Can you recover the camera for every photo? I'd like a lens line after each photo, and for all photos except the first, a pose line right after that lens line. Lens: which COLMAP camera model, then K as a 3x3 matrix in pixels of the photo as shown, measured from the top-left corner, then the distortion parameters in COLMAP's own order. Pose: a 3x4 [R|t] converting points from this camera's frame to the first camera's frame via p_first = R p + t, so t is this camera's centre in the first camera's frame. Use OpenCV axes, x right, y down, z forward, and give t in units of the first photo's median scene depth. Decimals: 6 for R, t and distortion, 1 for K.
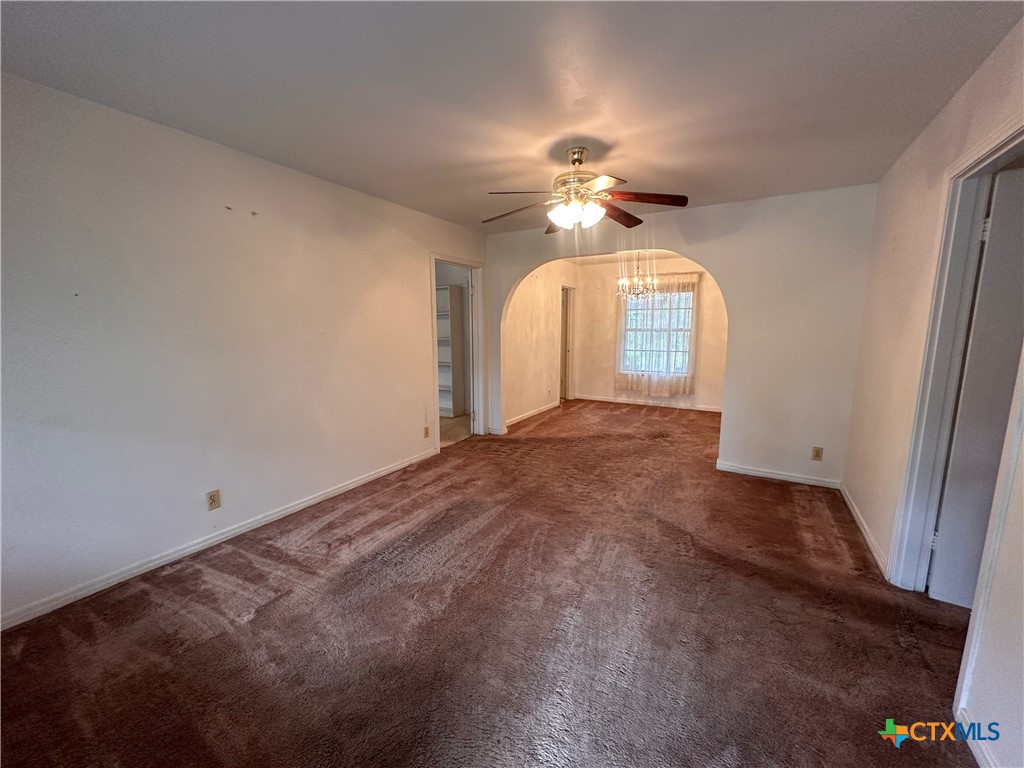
lens RADIAL K [[409.0, 0, 511.5], [0, 409.0, 386.4], [0, 0, 1]] dist [0.001718, 0.000751]
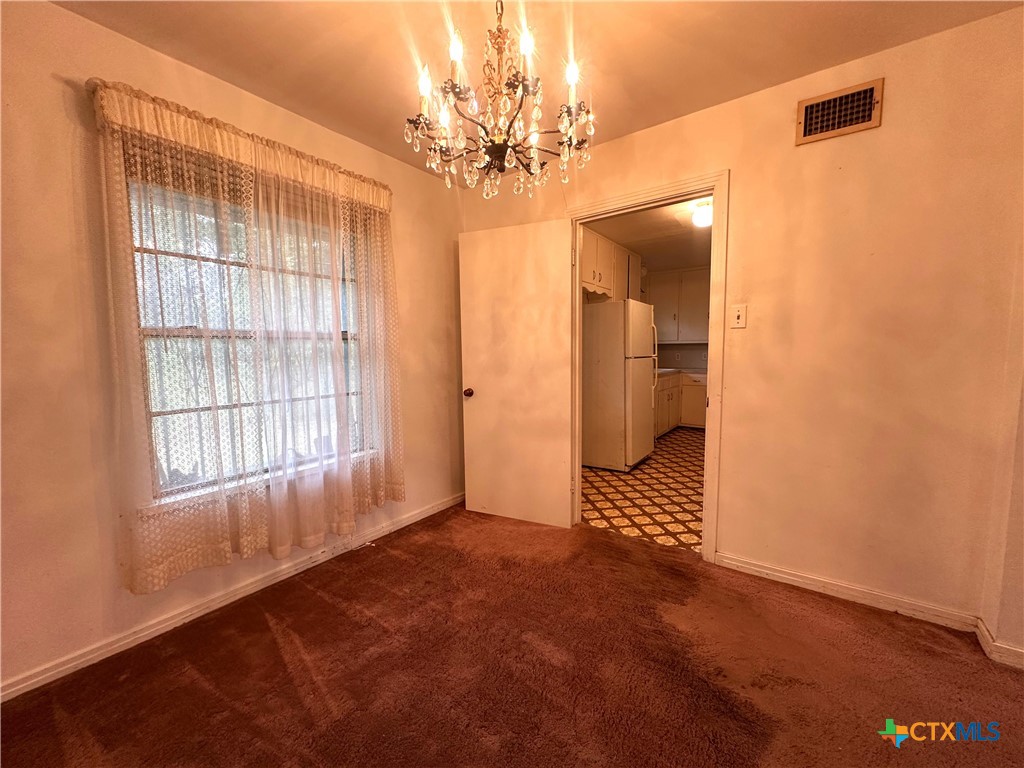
lens RADIAL K [[409.0, 0, 508.7], [0, 409.0, 375.7], [0, 0, 1]] dist [0.001718, 0.000751]
pose [[0.103211, -0.063763, 0.992614, 0.093721], [0.170943, 0.984232, 0.045450, -0.140930], [-0.979860, 0.164989, 0.112483, 1.238182]]
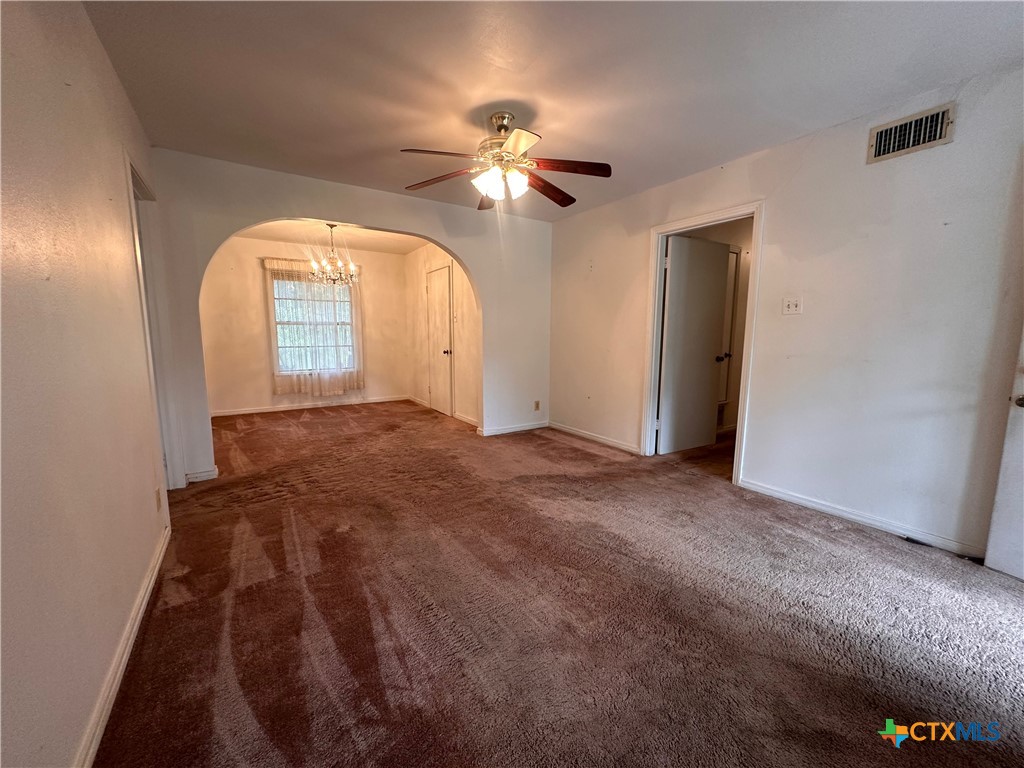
lens RADIAL K [[409.0, 0, 514.2], [0, 409.0, 385.7], [0, 0, 1]] dist [0.001718, 0.000751]
pose [[0.433499, -0.115770, 0.893687, -0.437861], [0.130194, 0.989355, 0.065010, -0.004821], [-0.891700, 0.088171, 0.443957, 0.346458]]
